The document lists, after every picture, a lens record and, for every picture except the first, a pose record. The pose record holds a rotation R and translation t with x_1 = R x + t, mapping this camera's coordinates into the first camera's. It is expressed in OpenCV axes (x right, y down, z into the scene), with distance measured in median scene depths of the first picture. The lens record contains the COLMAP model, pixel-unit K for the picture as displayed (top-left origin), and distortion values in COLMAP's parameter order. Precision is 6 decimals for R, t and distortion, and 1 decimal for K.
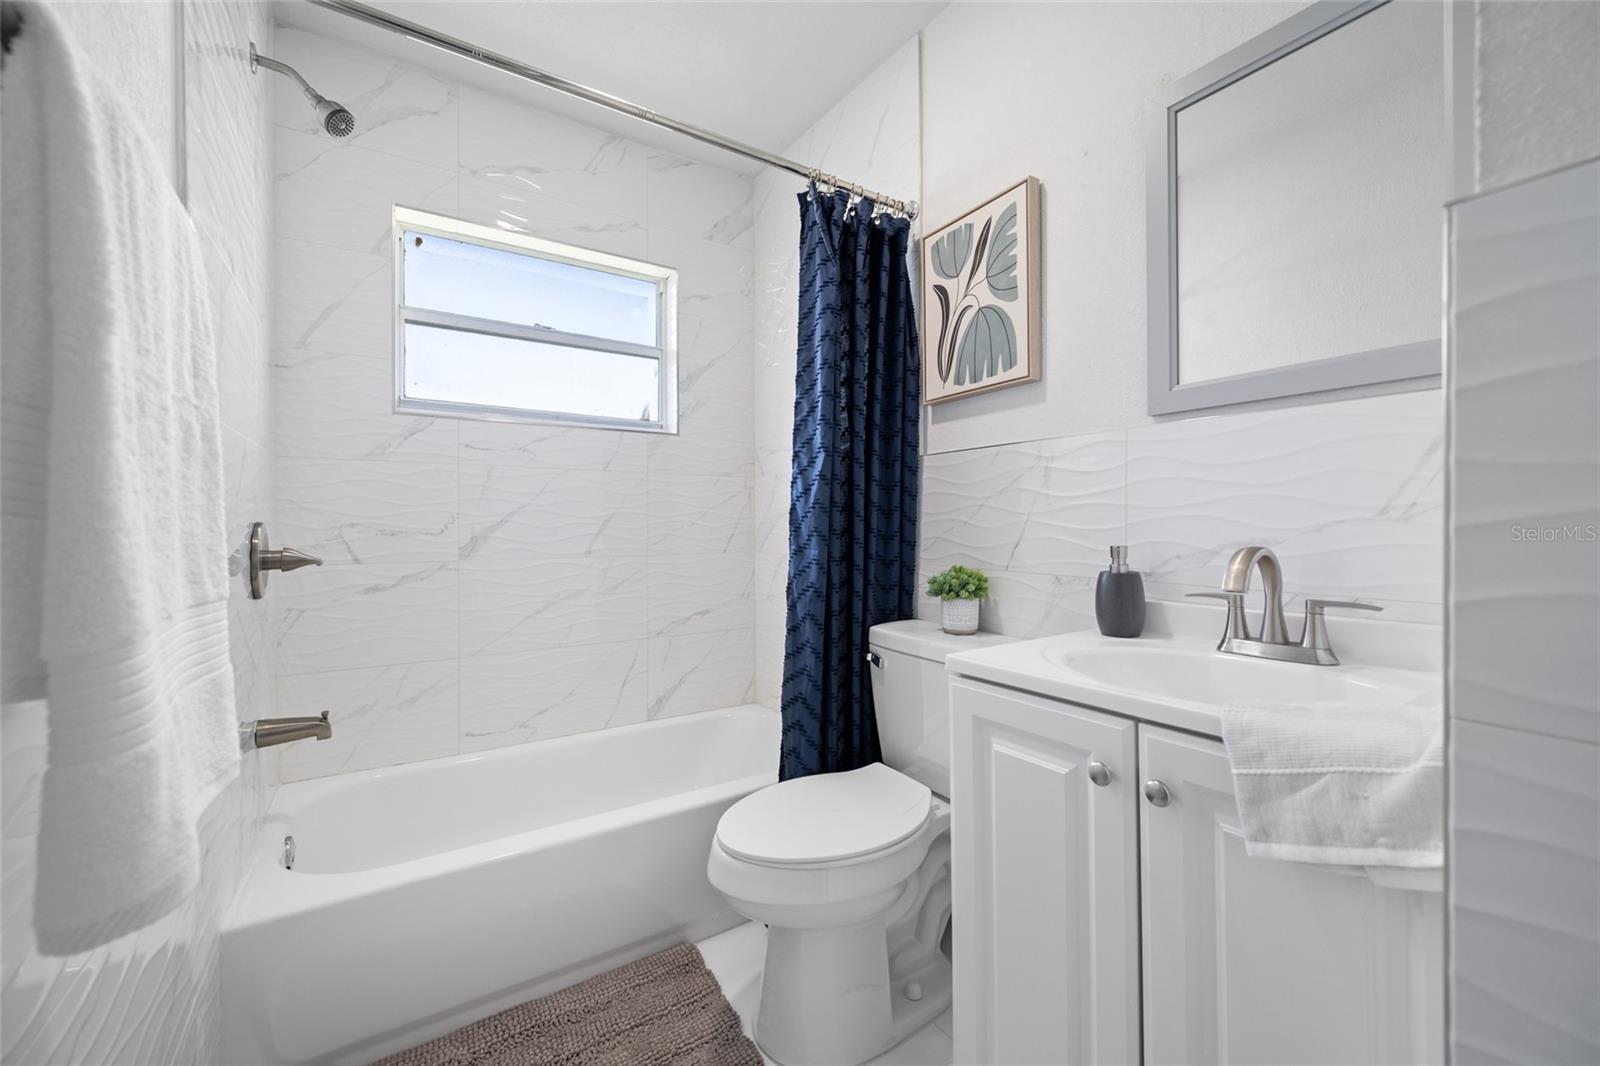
lens RADIAL K [[631.6, 0, 802.1], [0, 631.6, 535.2], [0, 0, 1]] dist [-0.001877, 0.000250]
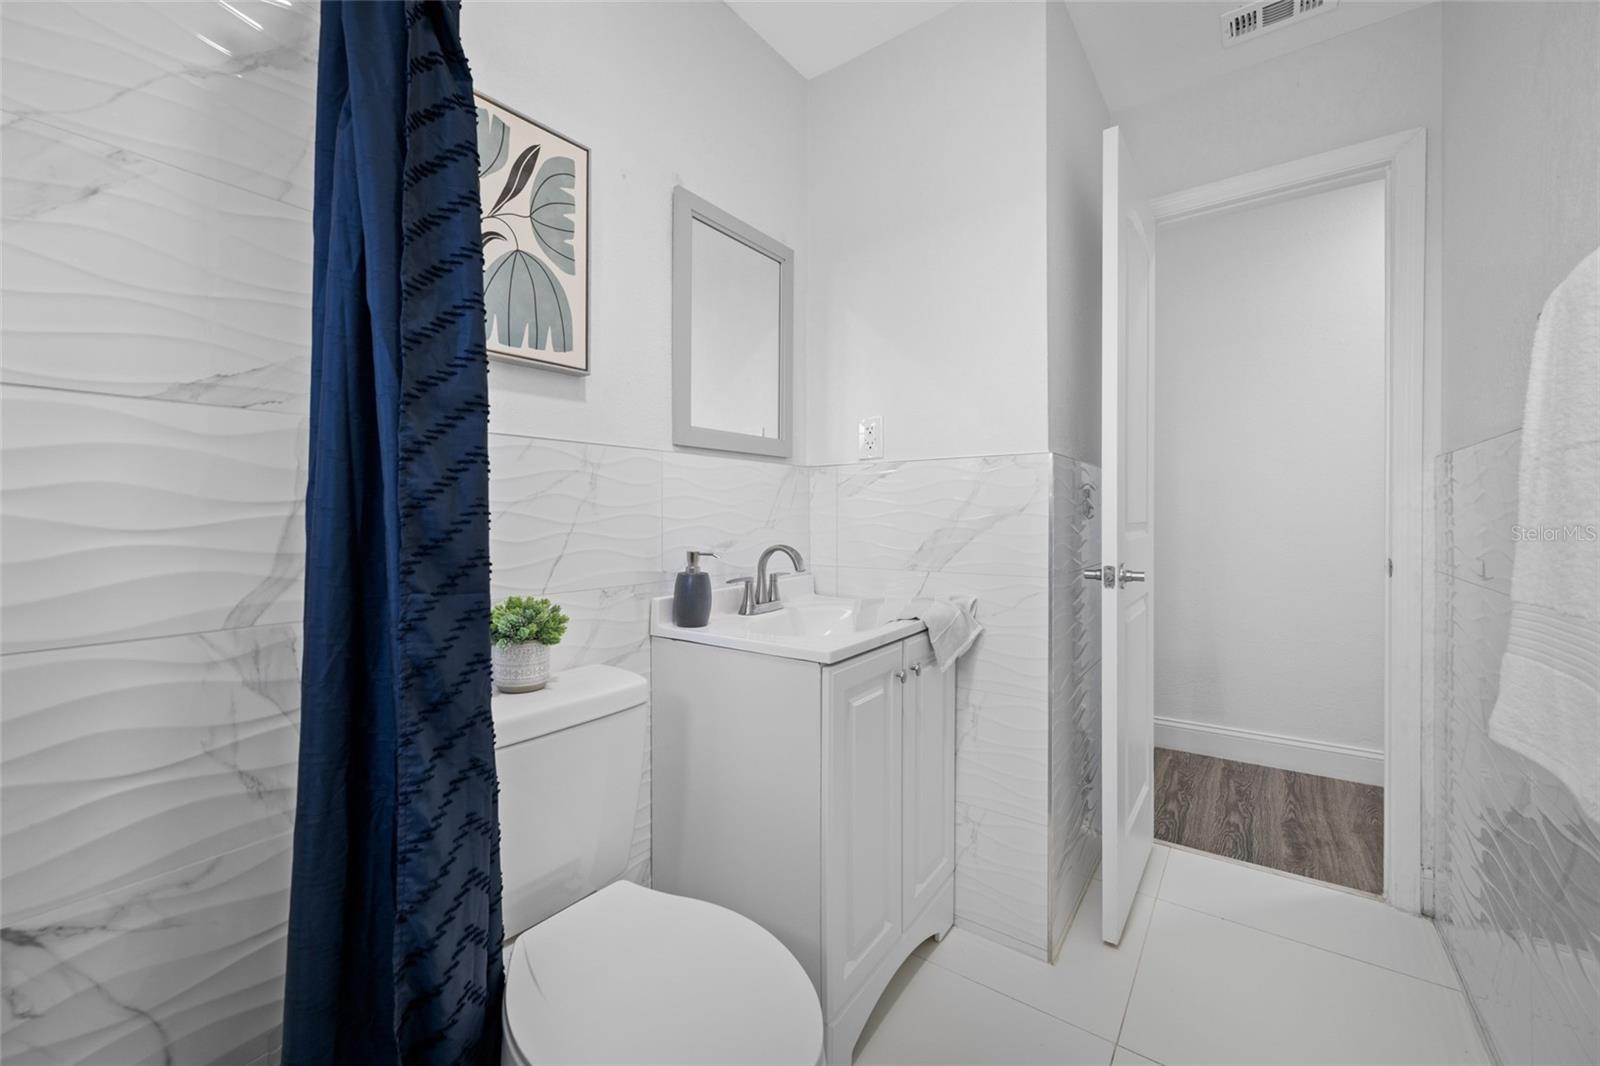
lens RADIAL K [[631.6, 0, 802.1], [0, 631.6, 535.2], [0, 0, 1]] dist [-0.001877, 0.000250]
pose [[-0.337596, -0.017695, 0.941125, -0.579645], [0.021568, 0.999415, 0.026527, -0.035021], [-0.941044, 0.029254, -0.337017, 1.005051]]
